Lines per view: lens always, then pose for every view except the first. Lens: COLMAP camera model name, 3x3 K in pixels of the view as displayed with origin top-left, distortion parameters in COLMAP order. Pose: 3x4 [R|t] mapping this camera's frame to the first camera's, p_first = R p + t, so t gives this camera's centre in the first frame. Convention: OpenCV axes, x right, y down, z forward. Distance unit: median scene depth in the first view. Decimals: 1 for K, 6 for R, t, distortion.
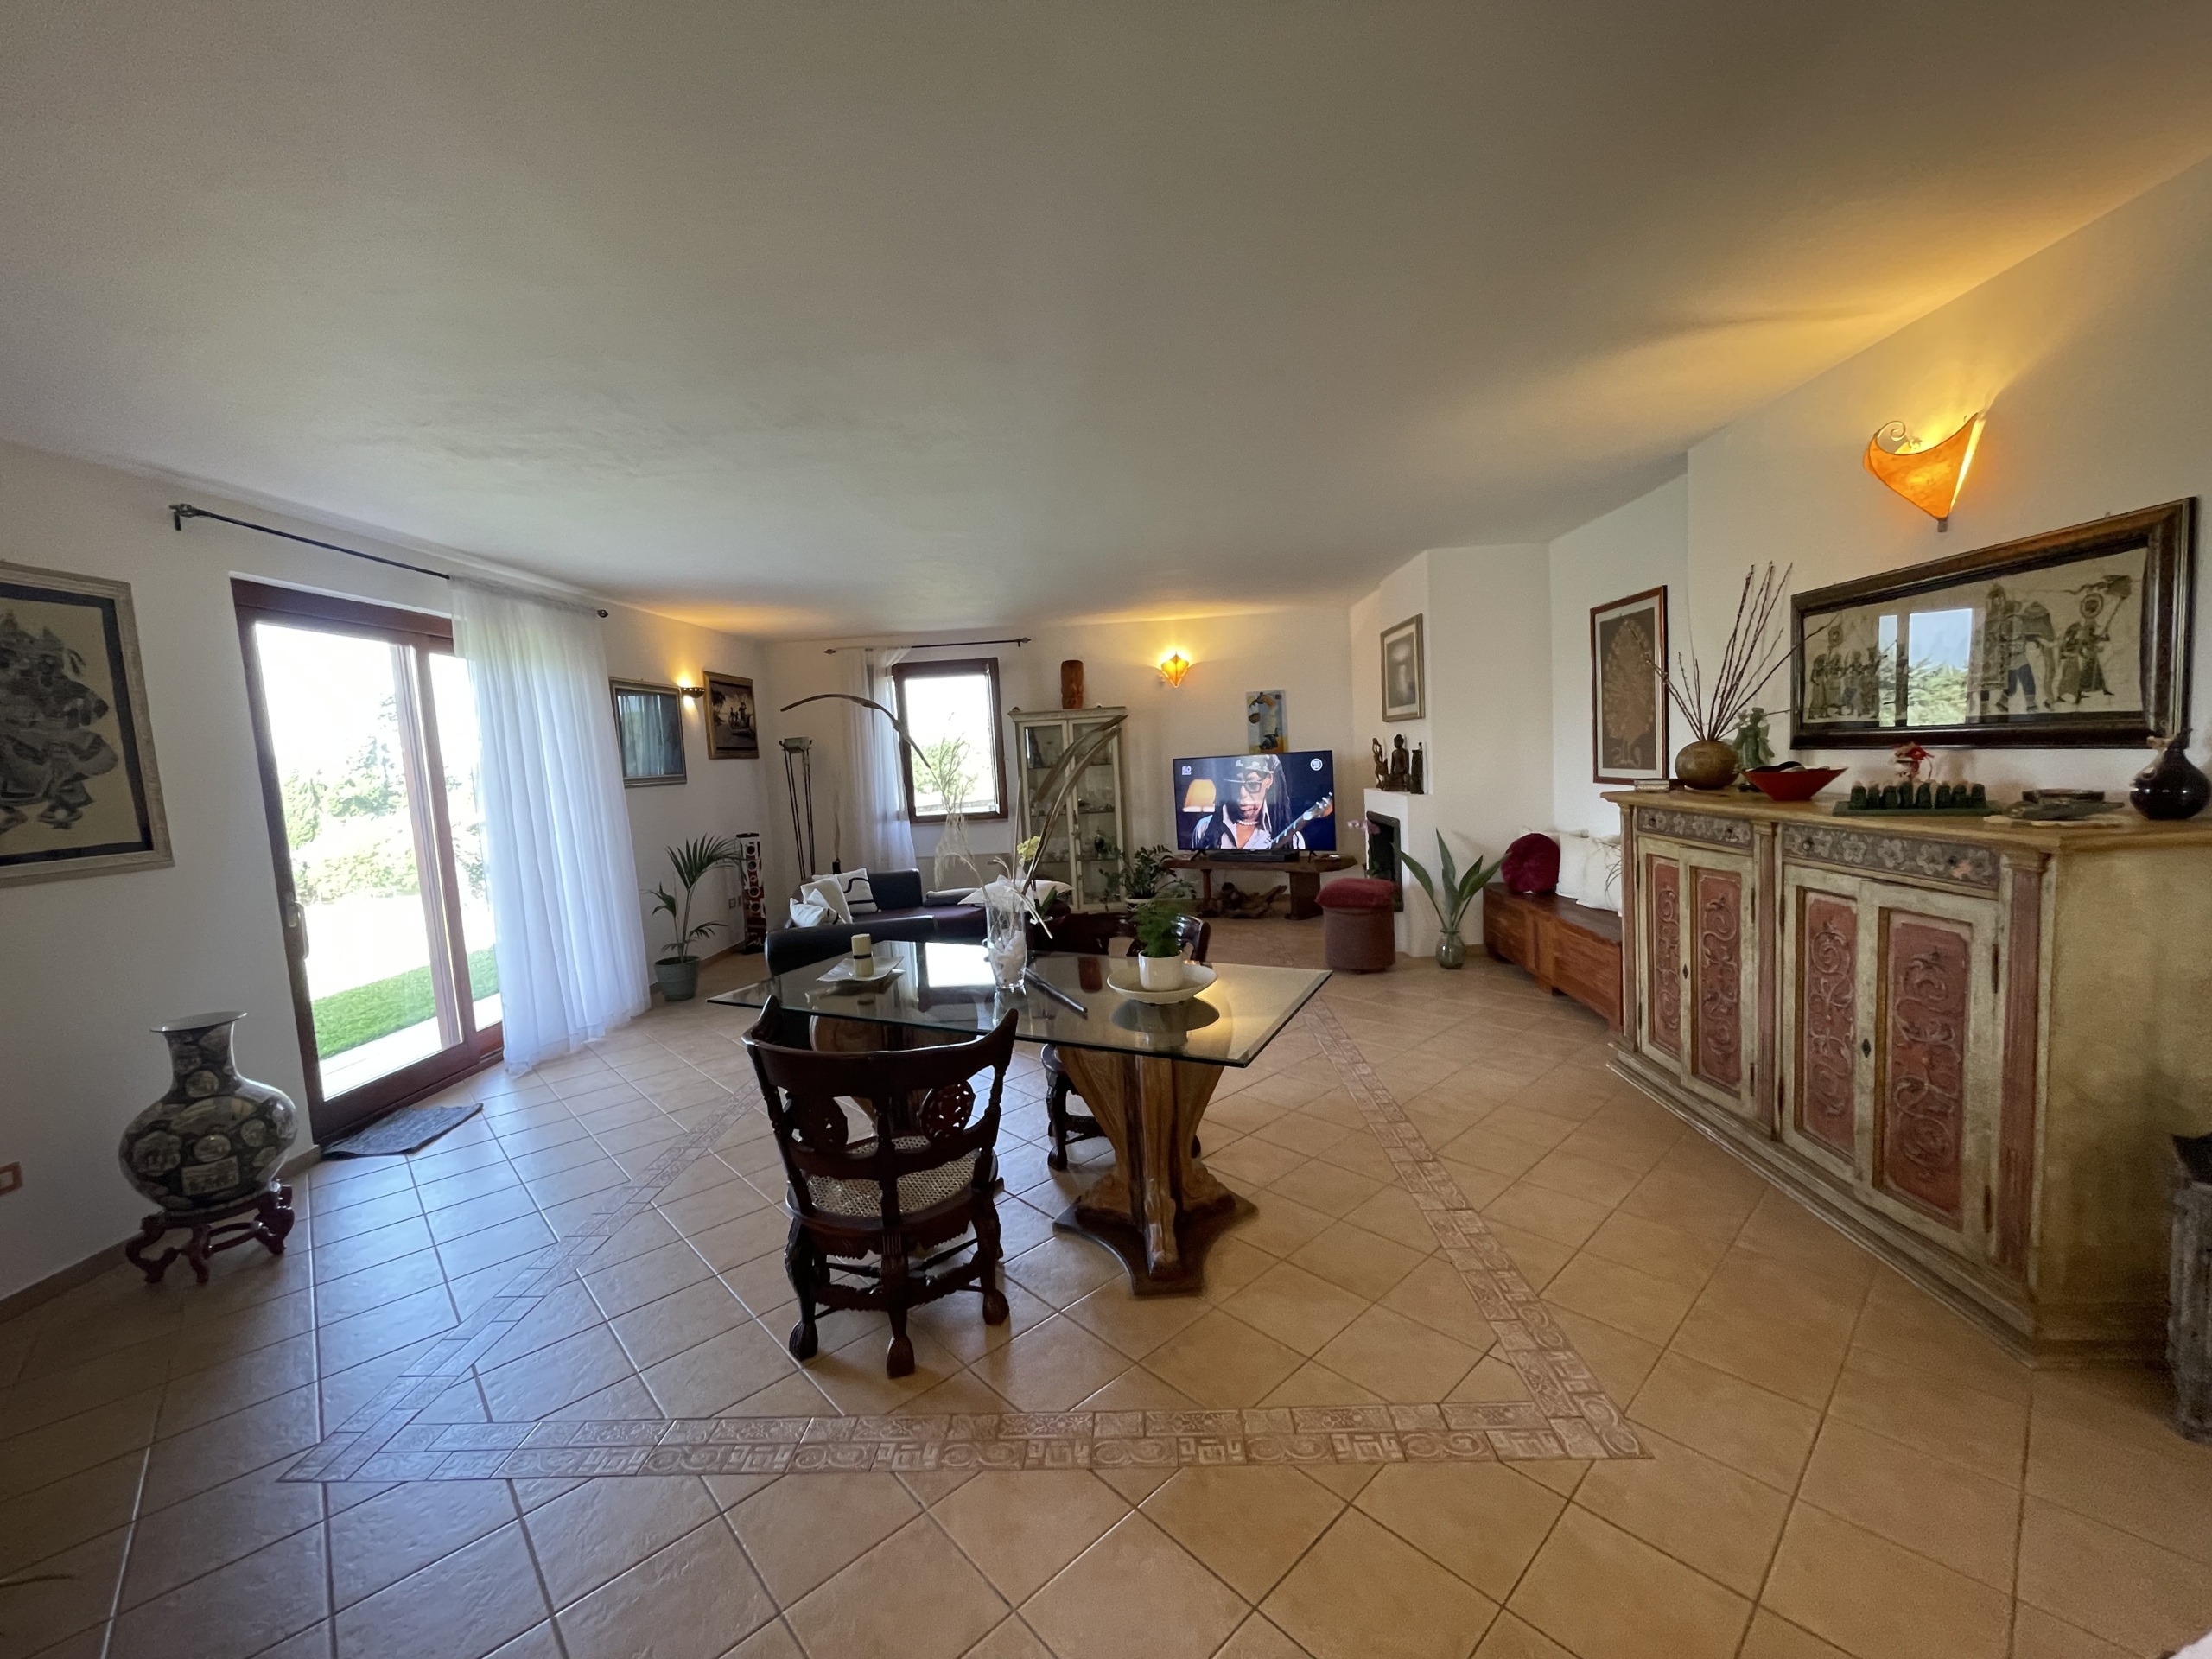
lens RADIAL K [[888.8, 0, 1098.7], [0, 888.8, 833.7], [0, 0, 1]] dist [0.001795, -0.000378]
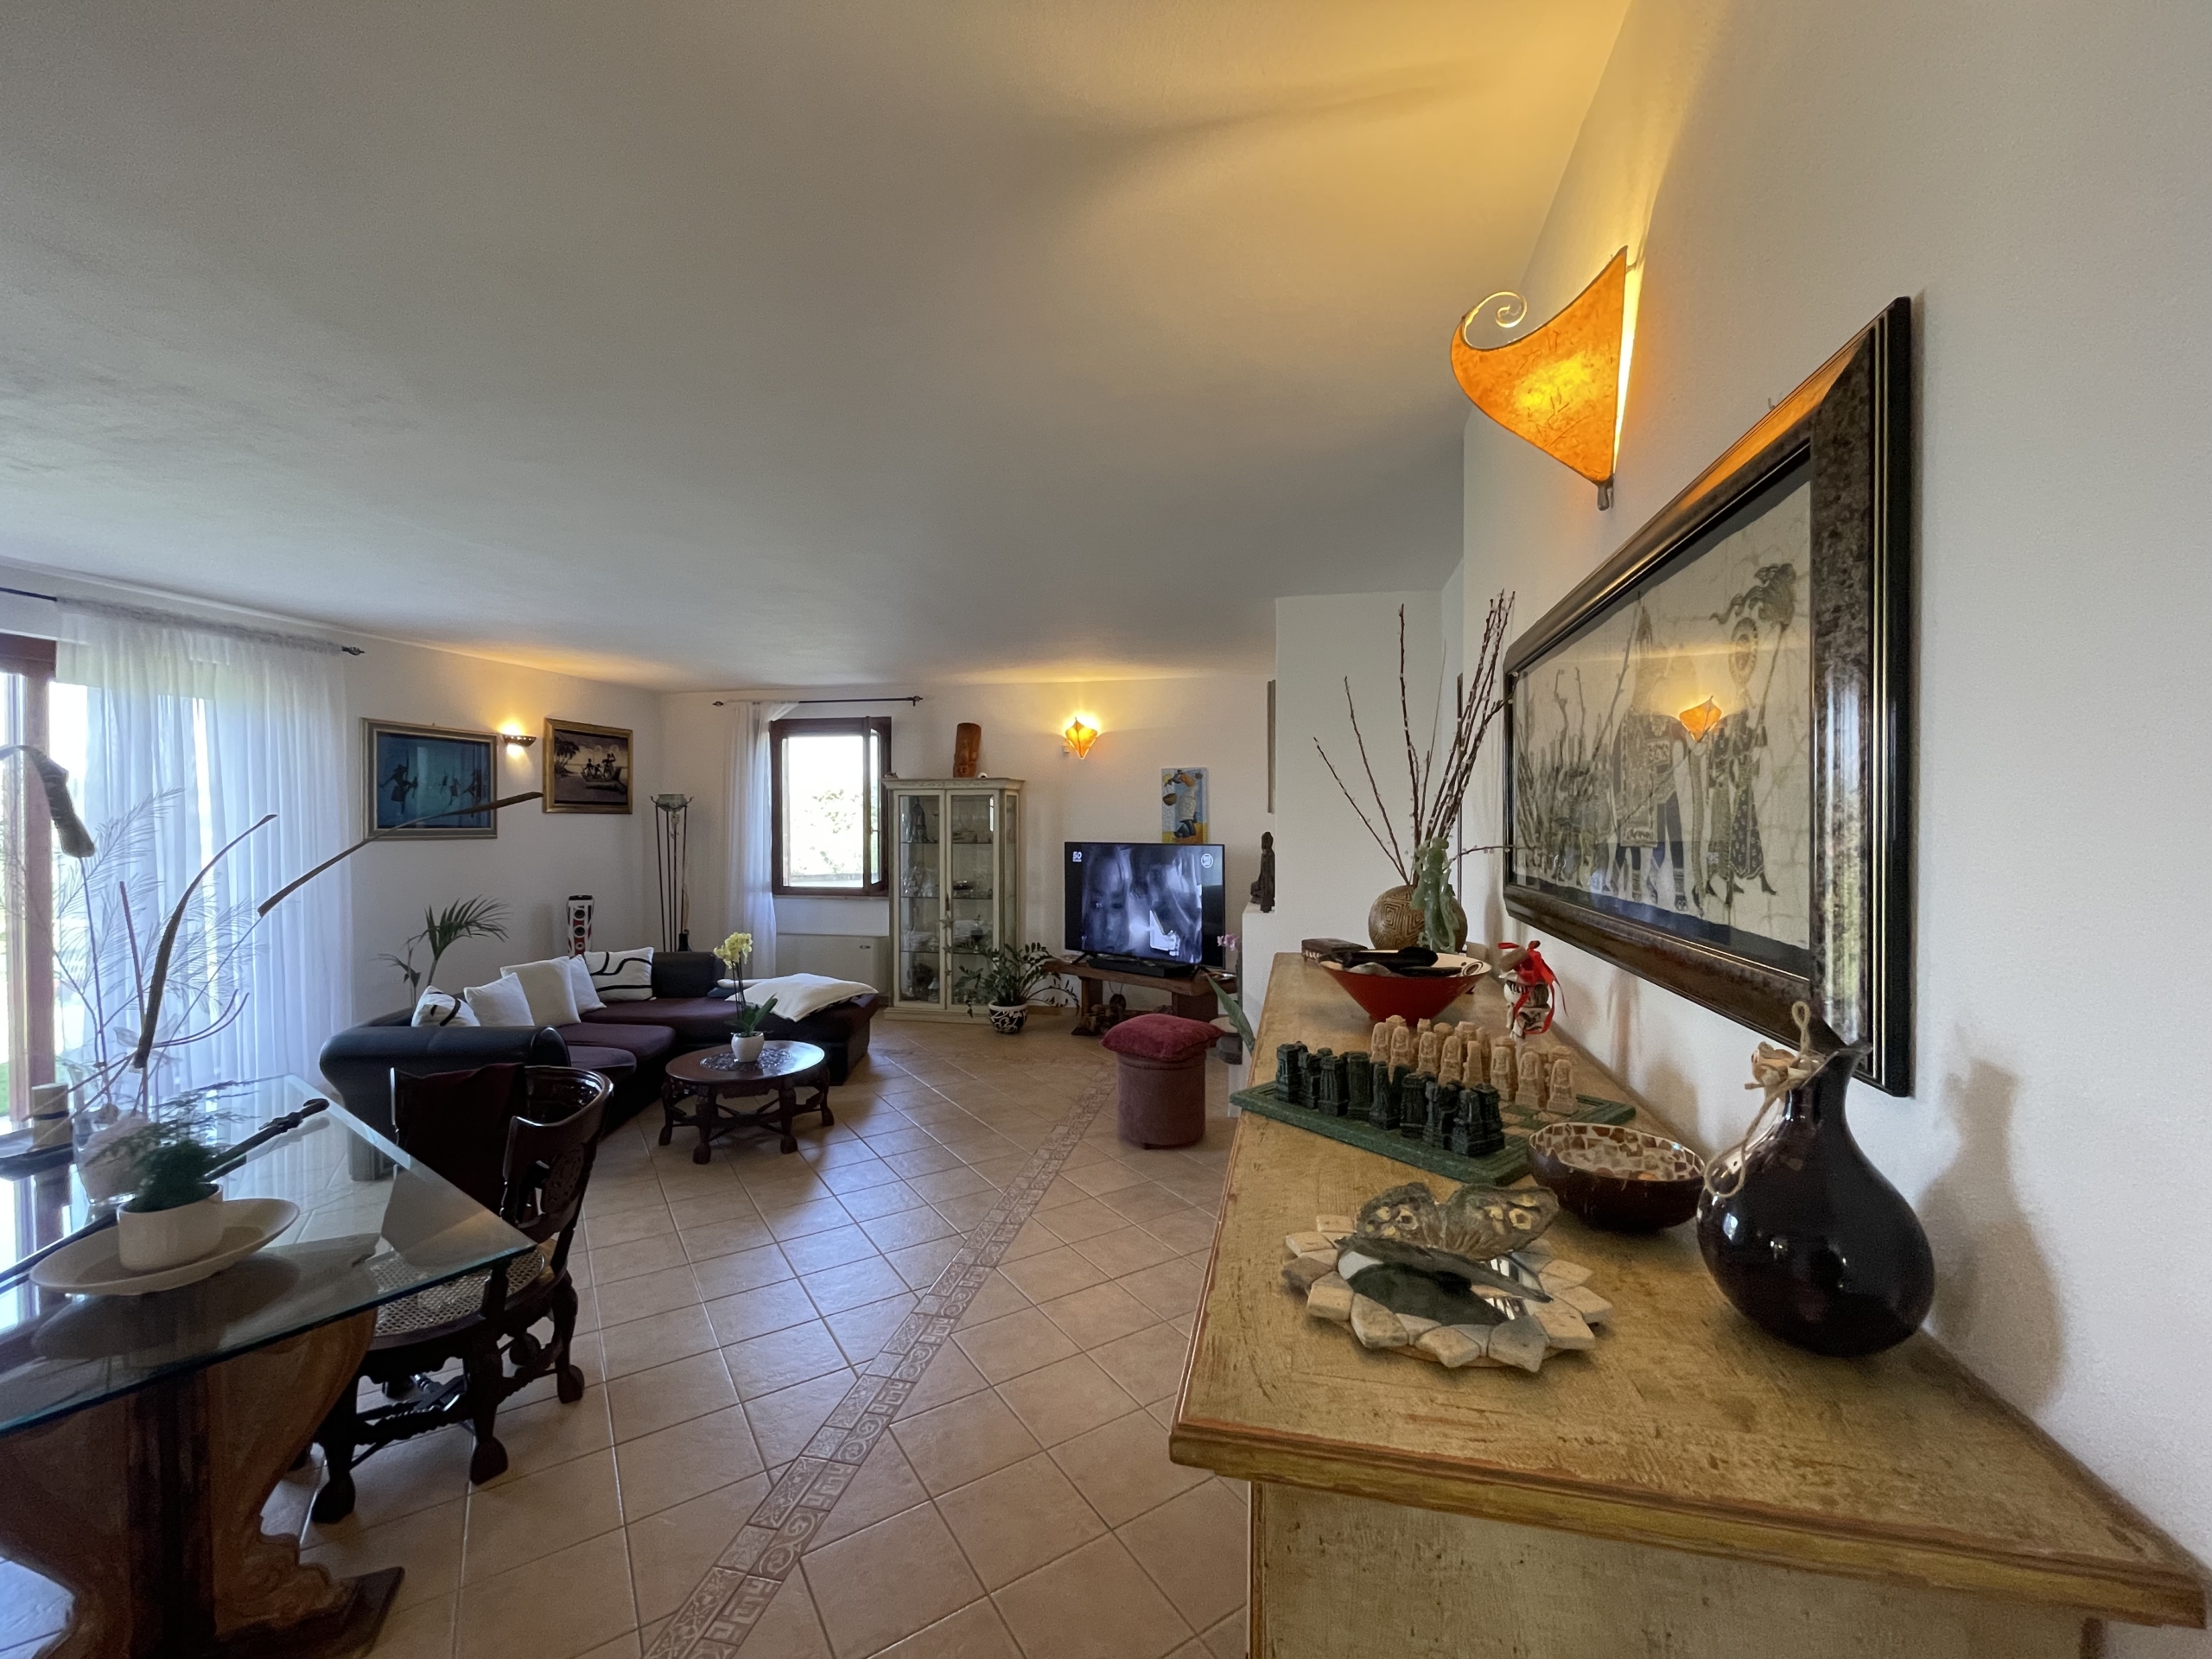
lens RADIAL K [[888.8, 0, 1098.7], [0, 888.8, 833.7], [0, 0, 1]] dist [0.001795, -0.000378]
pose [[0.984803, 0.059229, -0.163261, 0.295198], [-0.070915, 0.995250, -0.066701, -0.043648], [0.158535, 0.077265, 0.984326, 0.192344]]
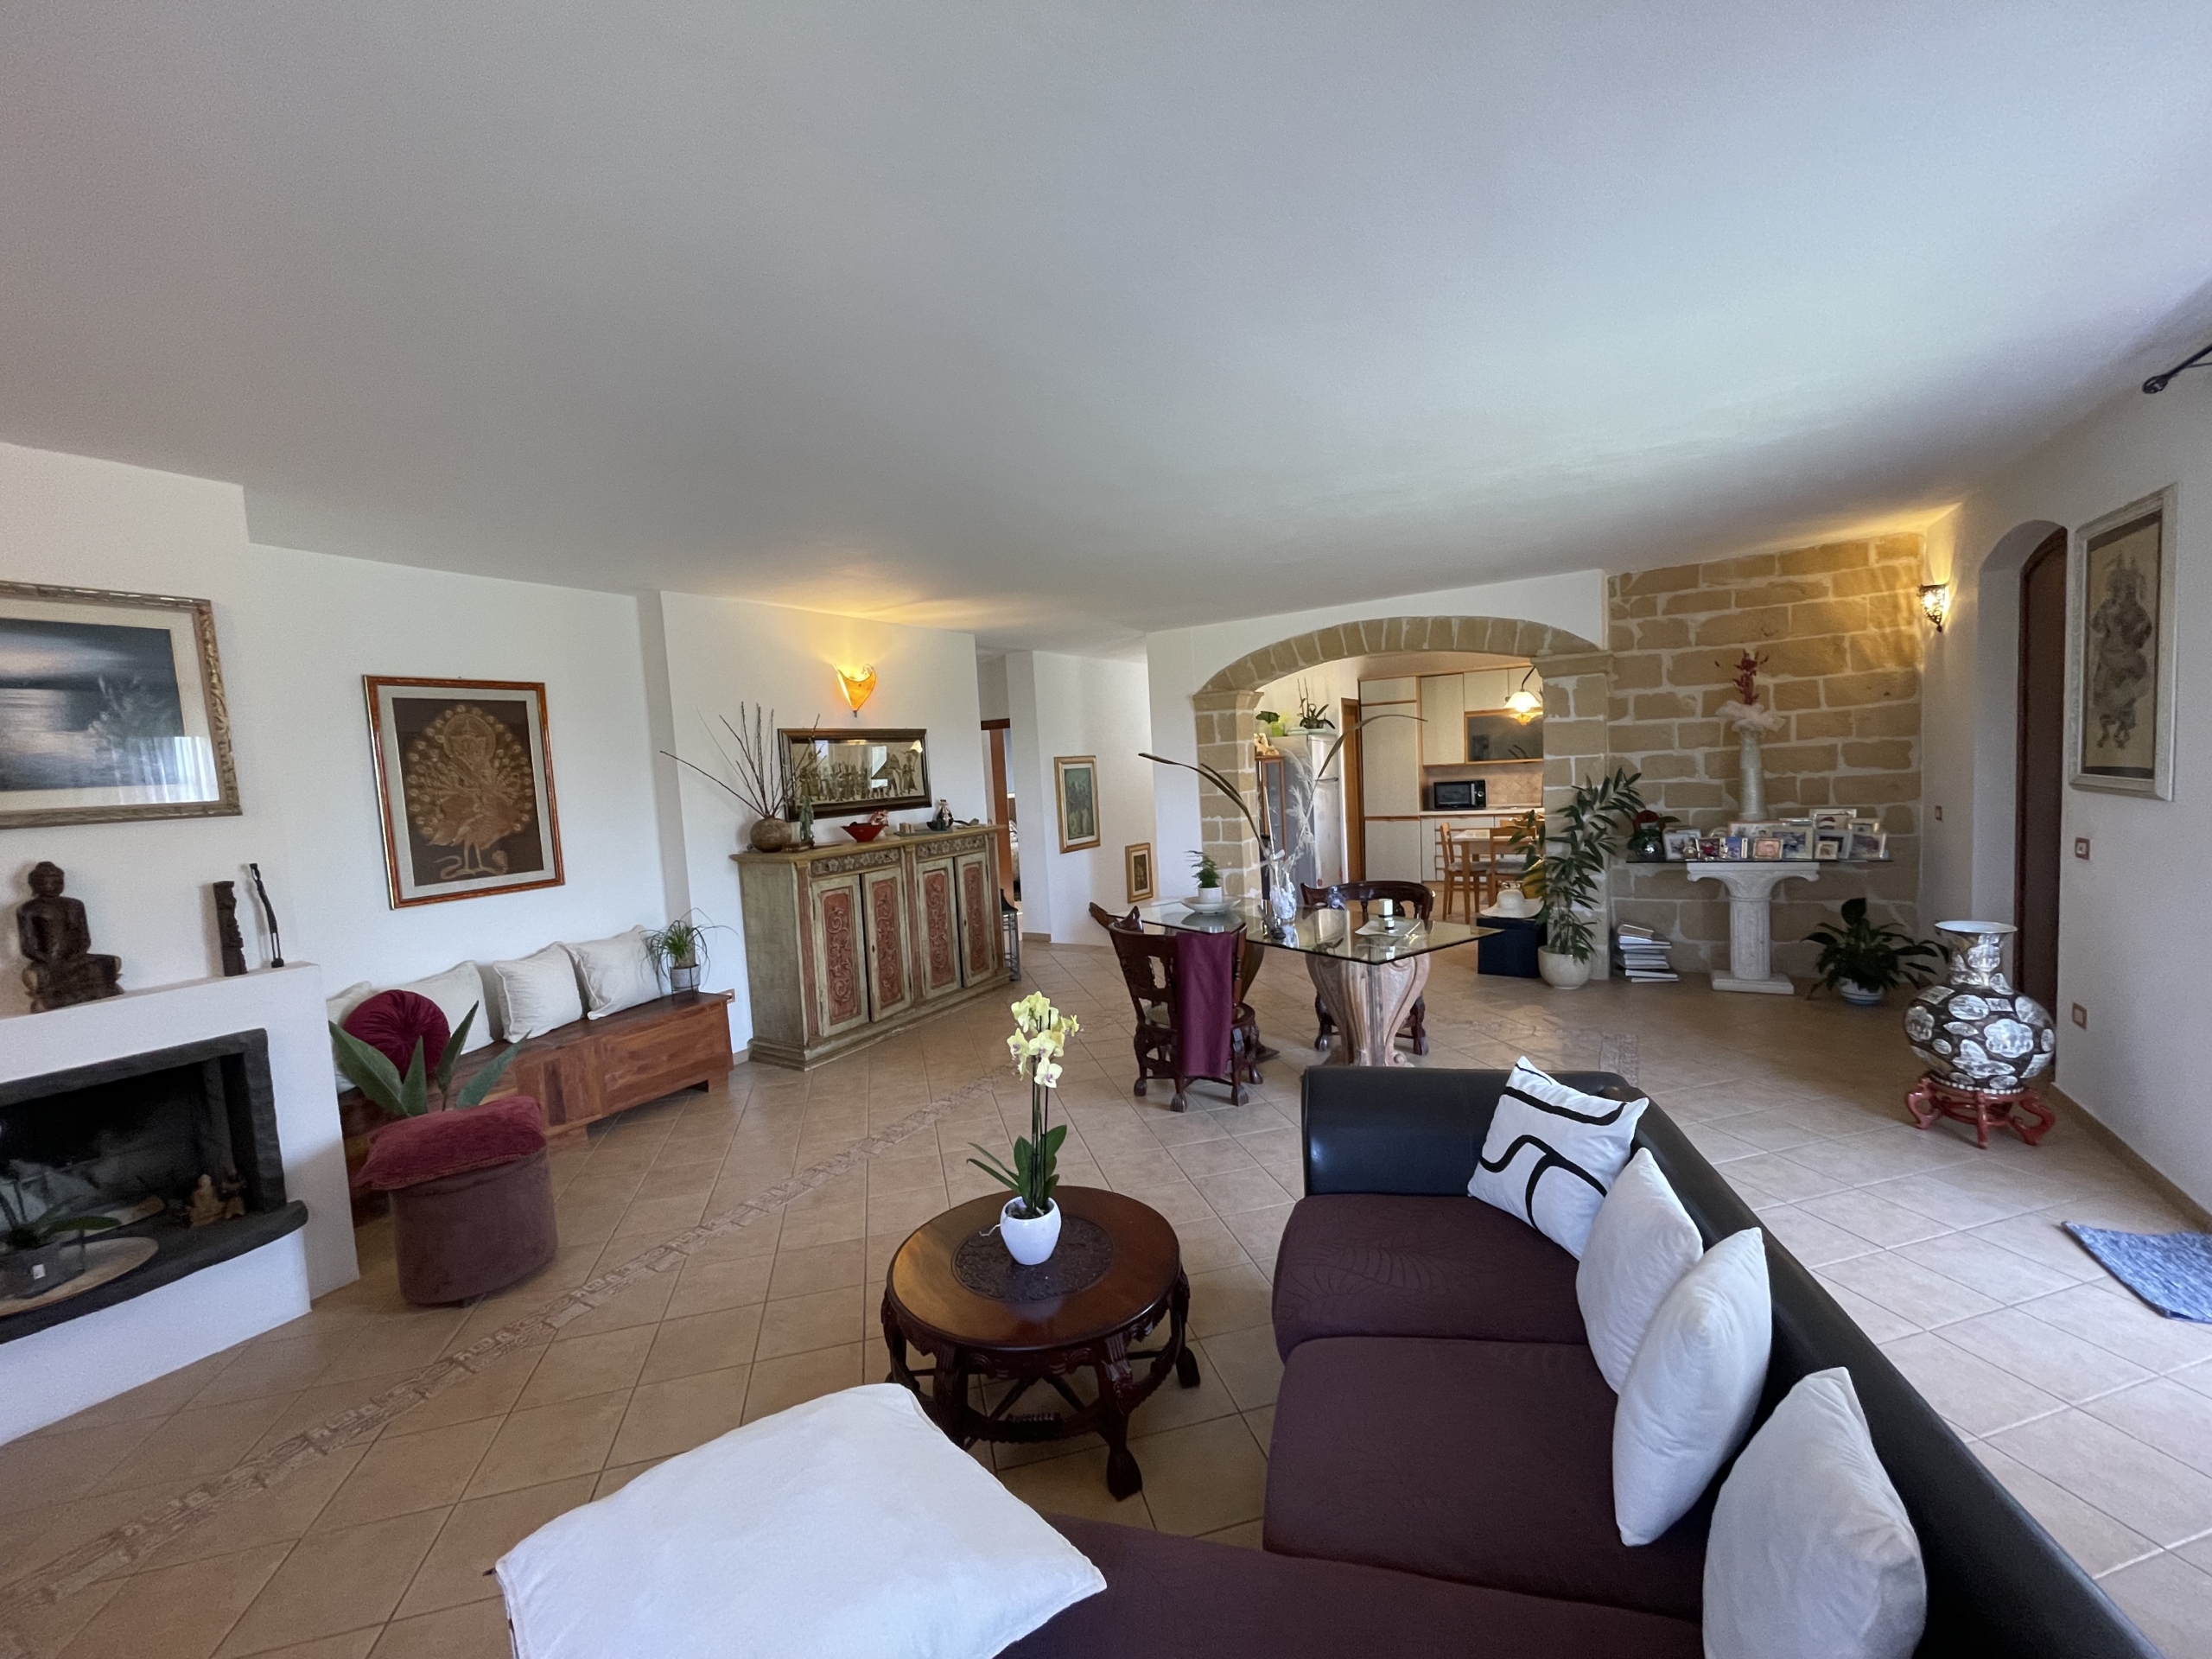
lens RADIAL K [[888.8, 0, 1098.7], [0, 888.8, 833.7], [0, 0, 1]] dist [0.001795, -0.000378]
pose [[-0.876590, 0.072969, 0.475673, -0.240315], [0.152257, 0.979714, 0.130297, -0.097130], [-0.456517, 0.186642, -0.869918, 1.048068]]
